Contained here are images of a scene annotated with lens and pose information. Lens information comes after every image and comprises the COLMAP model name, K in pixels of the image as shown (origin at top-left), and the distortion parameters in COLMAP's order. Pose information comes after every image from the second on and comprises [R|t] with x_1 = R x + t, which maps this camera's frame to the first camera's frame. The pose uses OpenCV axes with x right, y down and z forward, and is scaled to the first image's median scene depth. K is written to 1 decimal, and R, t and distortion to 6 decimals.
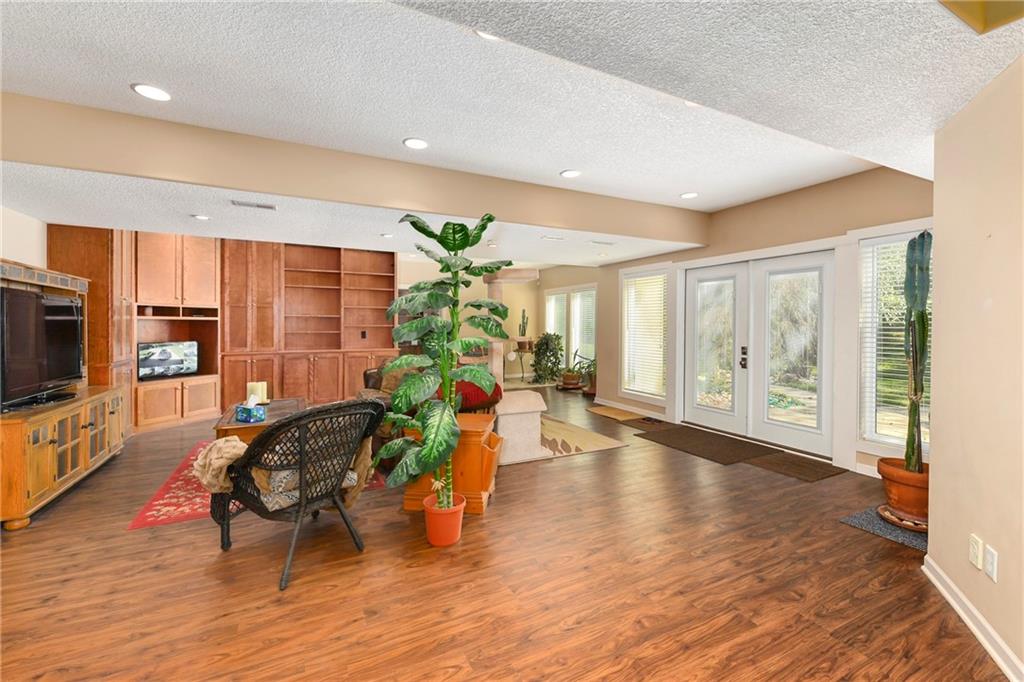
lens RADIAL K [[417.9, 0, 514.3], [0, 417.9, 326.3], [0, 0, 1]] dist [0.010683, -0.000080]
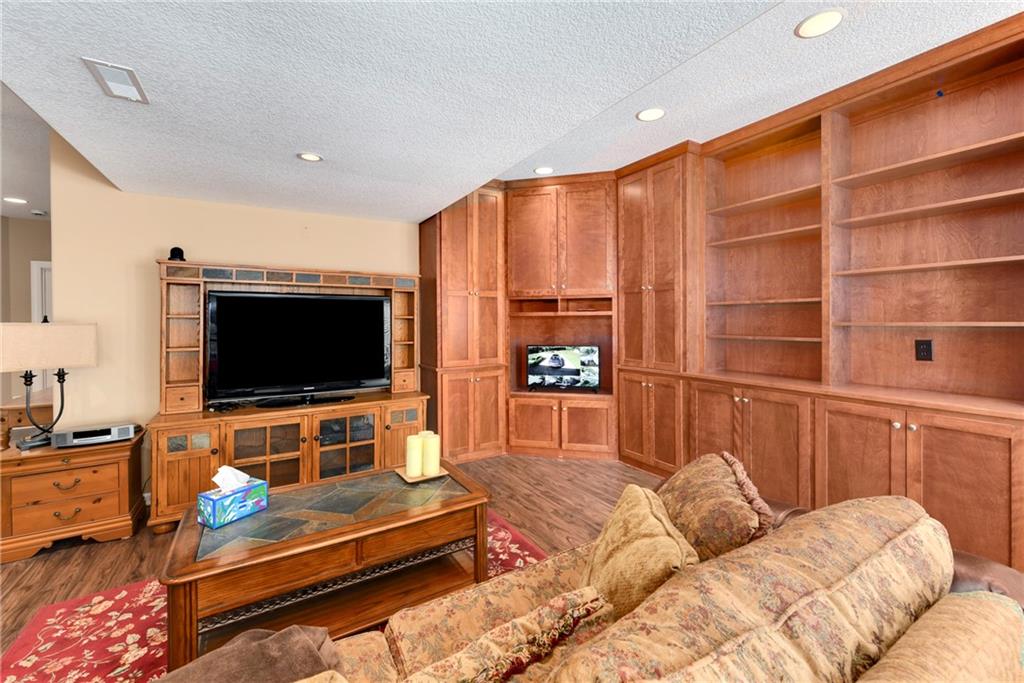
lens RADIAL K [[417.9, 0, 514.3], [0, 417.9, 326.8], [0, 0, 1]] dist [0.010683, -0.000080]
pose [[0.079586, 0.008148, -0.996795, -0.061976], [0.000257, 0.999966, 0.008194, -0.002262], [0.996828, -0.000908, 0.079582, 0.800524]]
